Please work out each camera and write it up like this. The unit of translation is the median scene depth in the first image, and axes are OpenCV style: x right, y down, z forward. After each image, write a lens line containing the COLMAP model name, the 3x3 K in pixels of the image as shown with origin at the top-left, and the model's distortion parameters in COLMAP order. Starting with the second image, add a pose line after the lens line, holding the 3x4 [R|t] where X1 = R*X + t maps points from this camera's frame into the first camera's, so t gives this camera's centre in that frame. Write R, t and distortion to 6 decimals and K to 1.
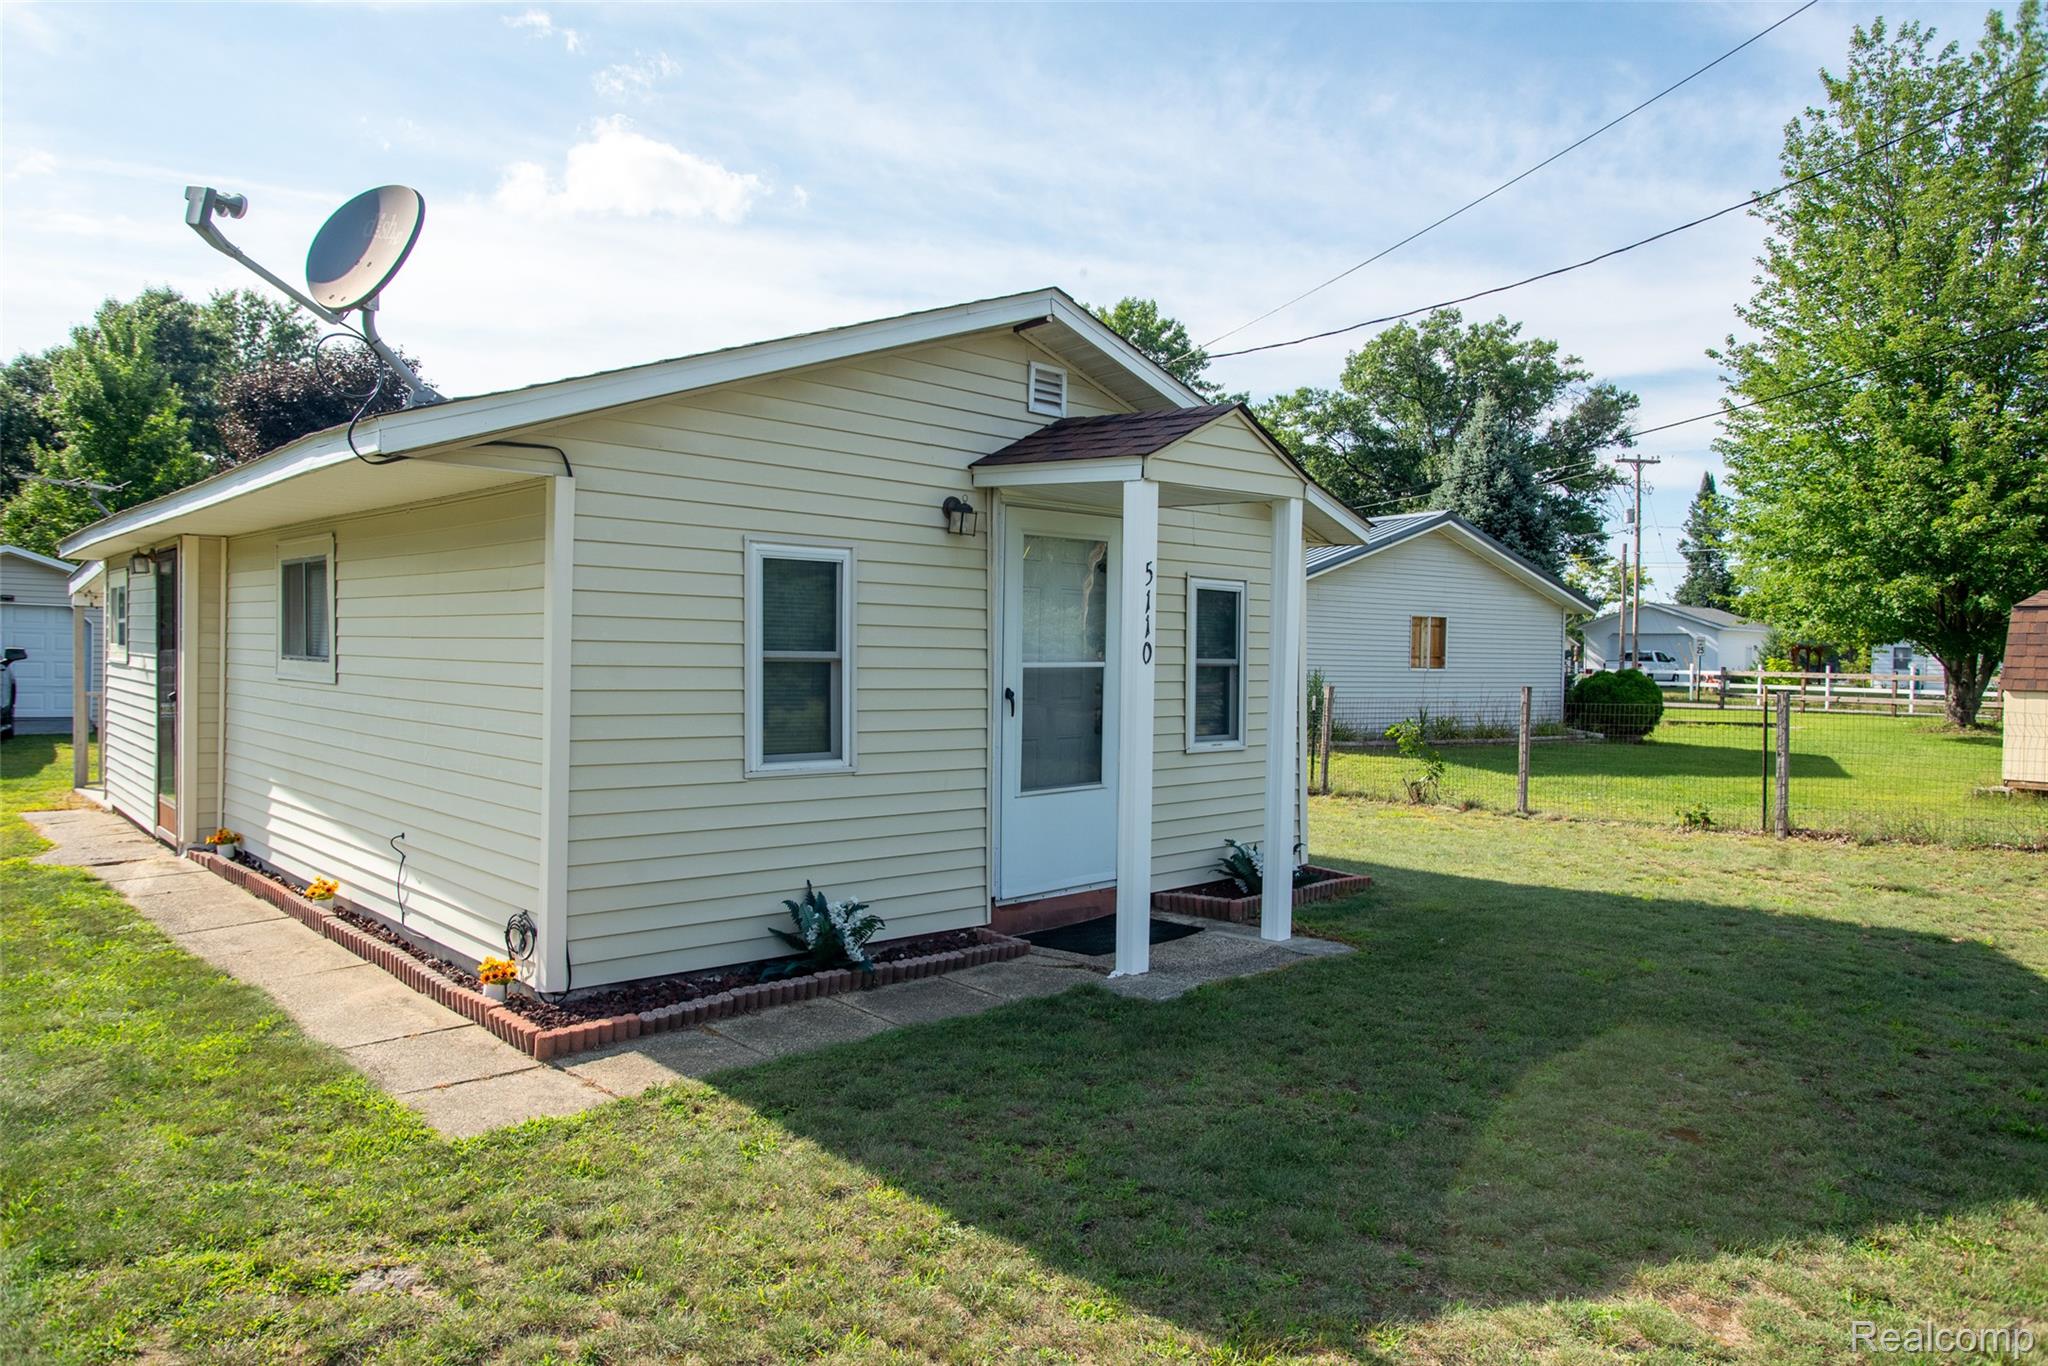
lens RADIAL K [[1343.6, 0, 1014.8], [0, 1343.6, 685.4], [0, 0, 1]] dist [-0.093331, 0.090622]
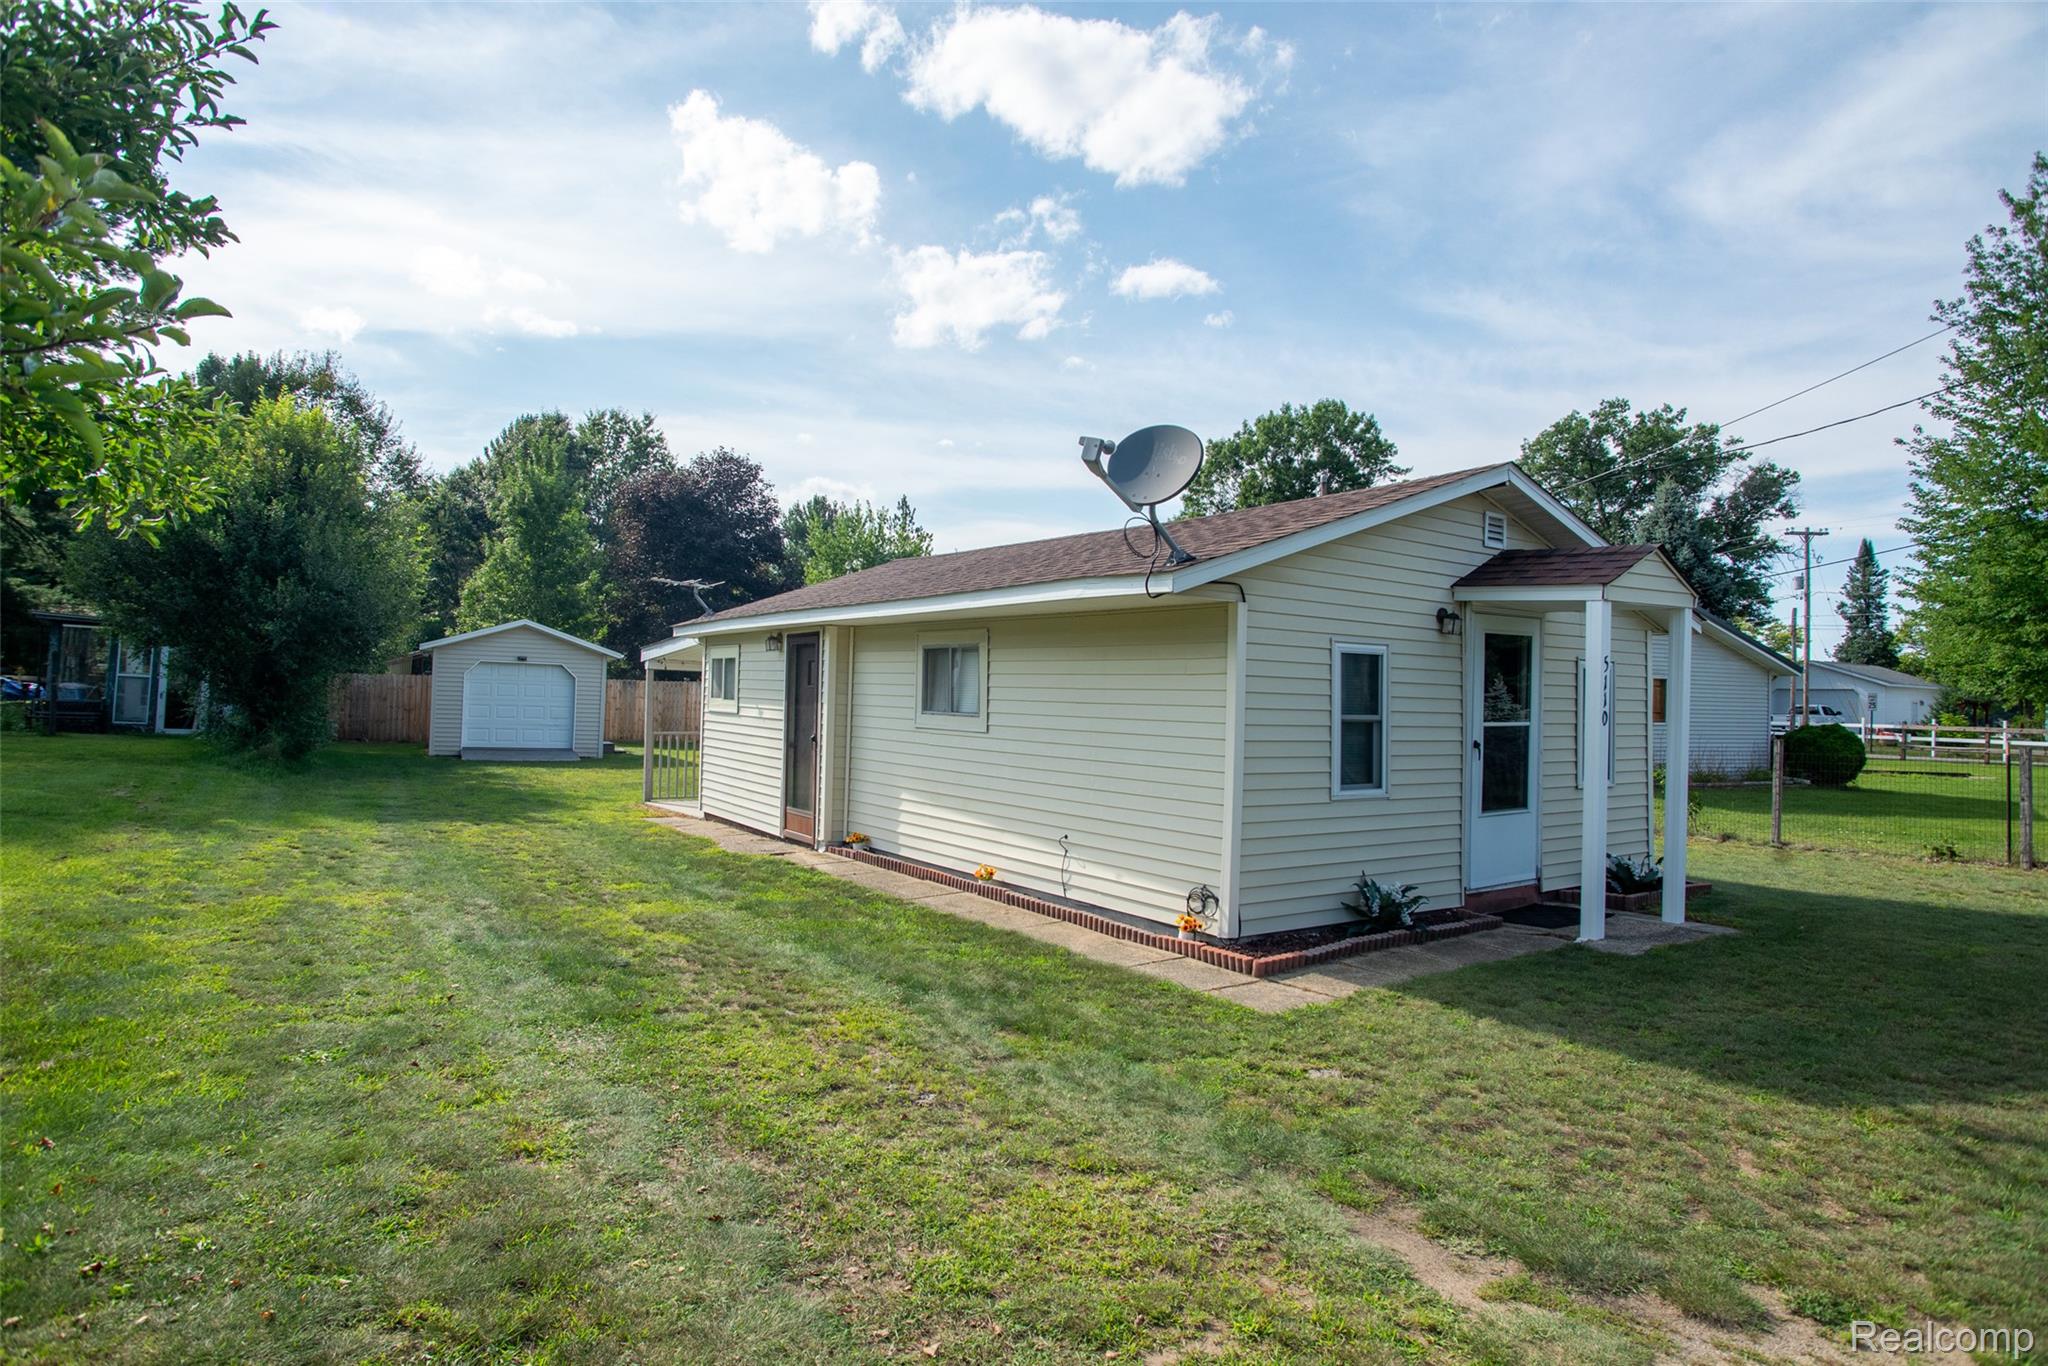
lens RADIAL K [[1171.0, 0, 1013.5], [0, 1171.0, 679.4], [0, 0, 1]] dist [-0.073260, 0.043601]
pose [[0.988491, 0.004894, -0.151200, -0.082424], [-0.011310, 0.999070, -0.041600, -0.001650], [0.150856, 0.042831, 0.987627, -0.079691]]
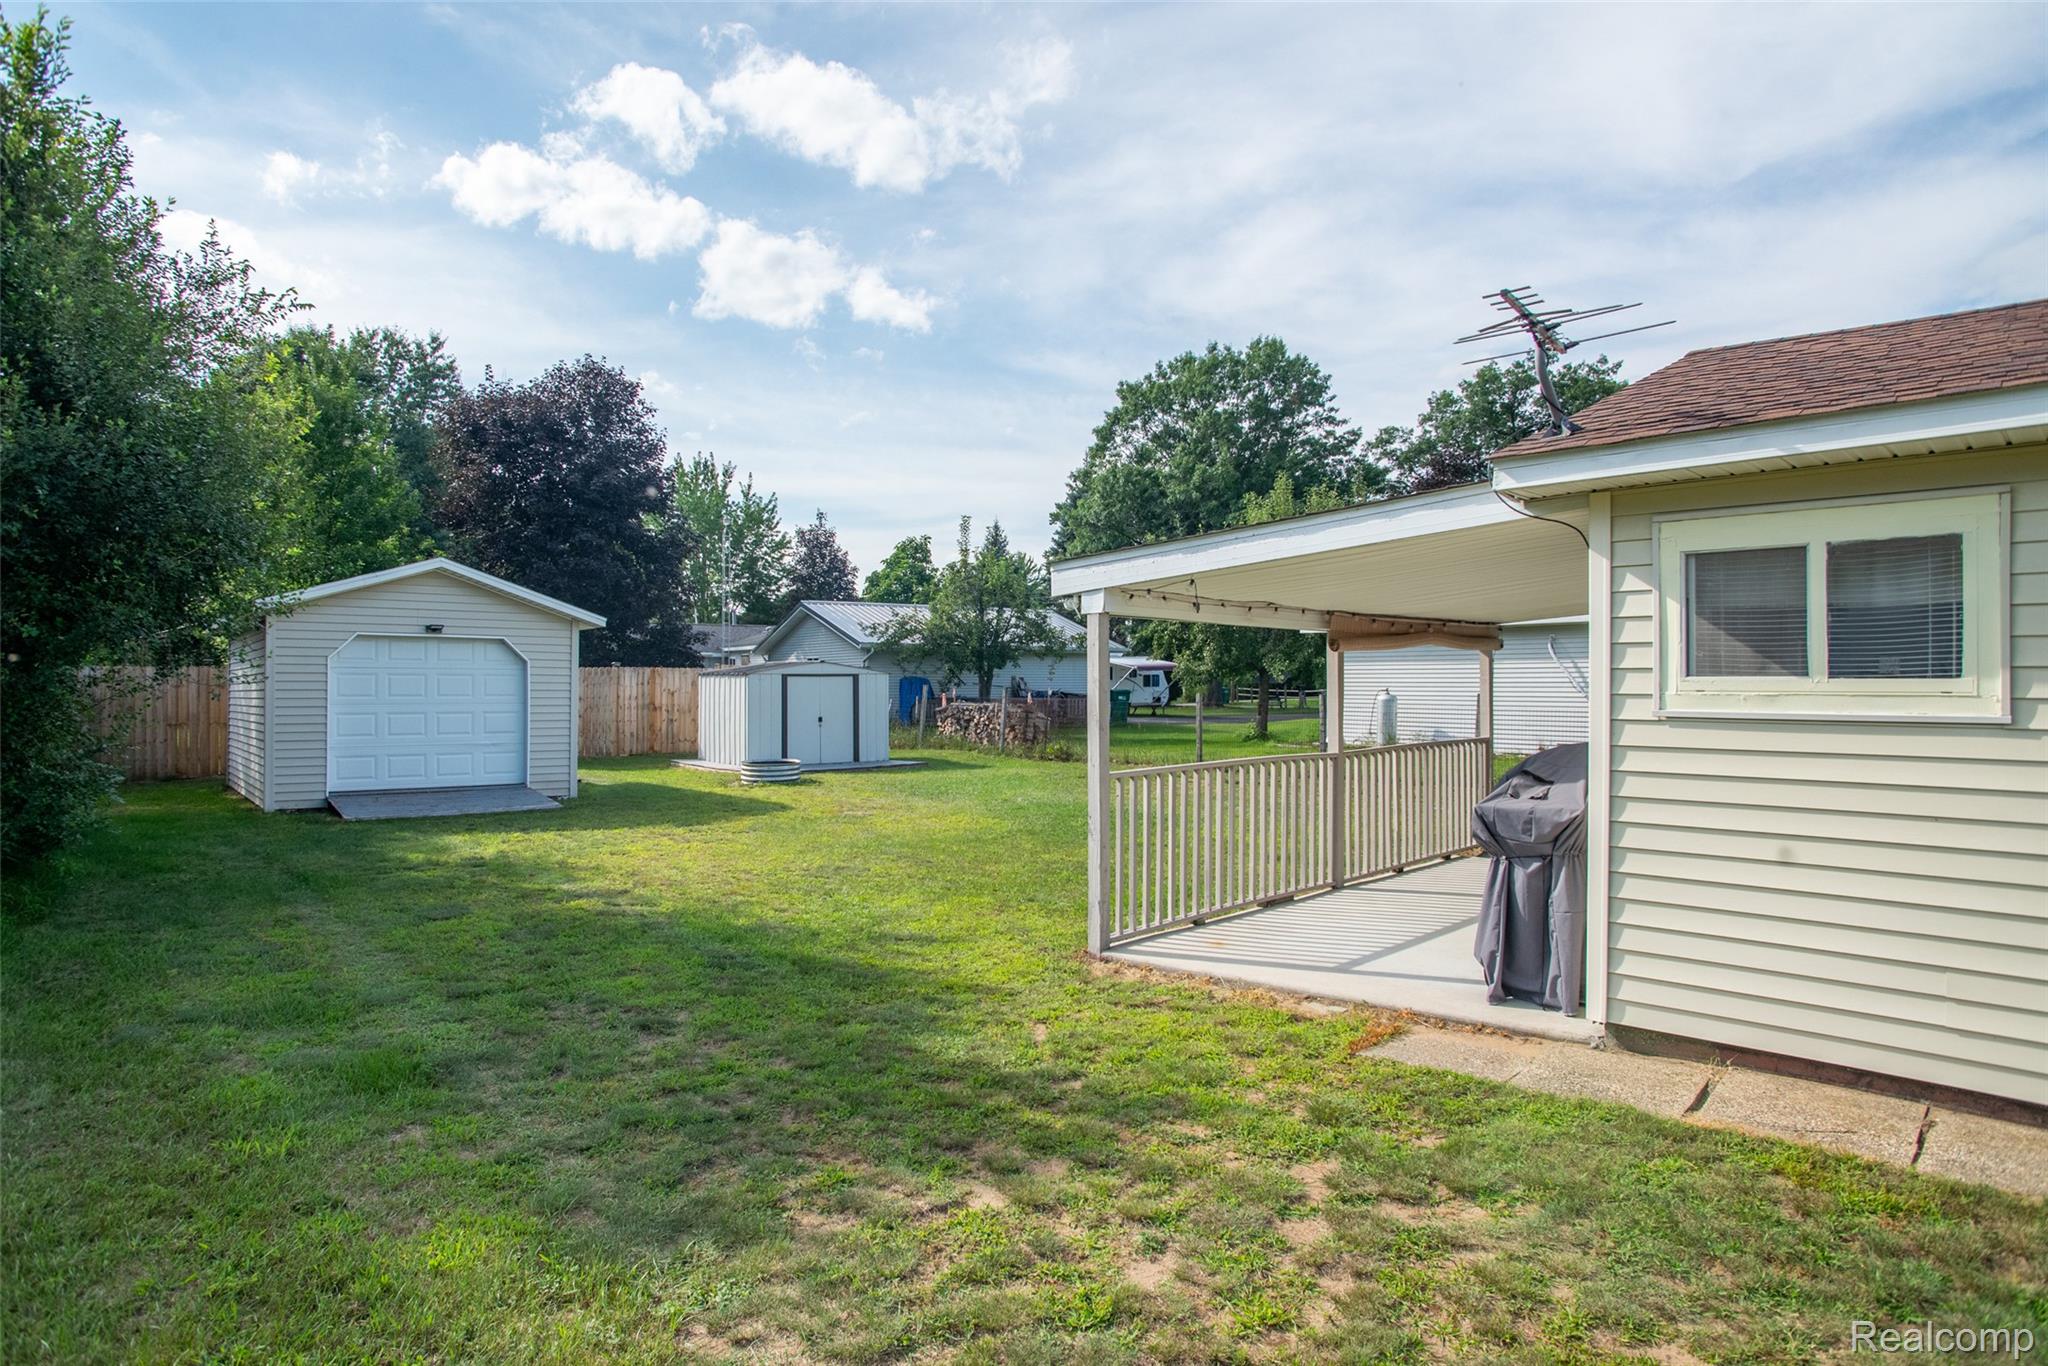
lens RADIAL K [[1171.0, 0, 1013.5], [0, 1171.0, 679.4], [0, 0, 1]] dist [-0.073260, 0.043601]
pose [[0.997869, -0.020309, 0.062002, -0.419931], [0.021906, 0.999443, -0.025179, -0.011773], [-0.061456, 0.026484, 0.997758, 0.278717]]
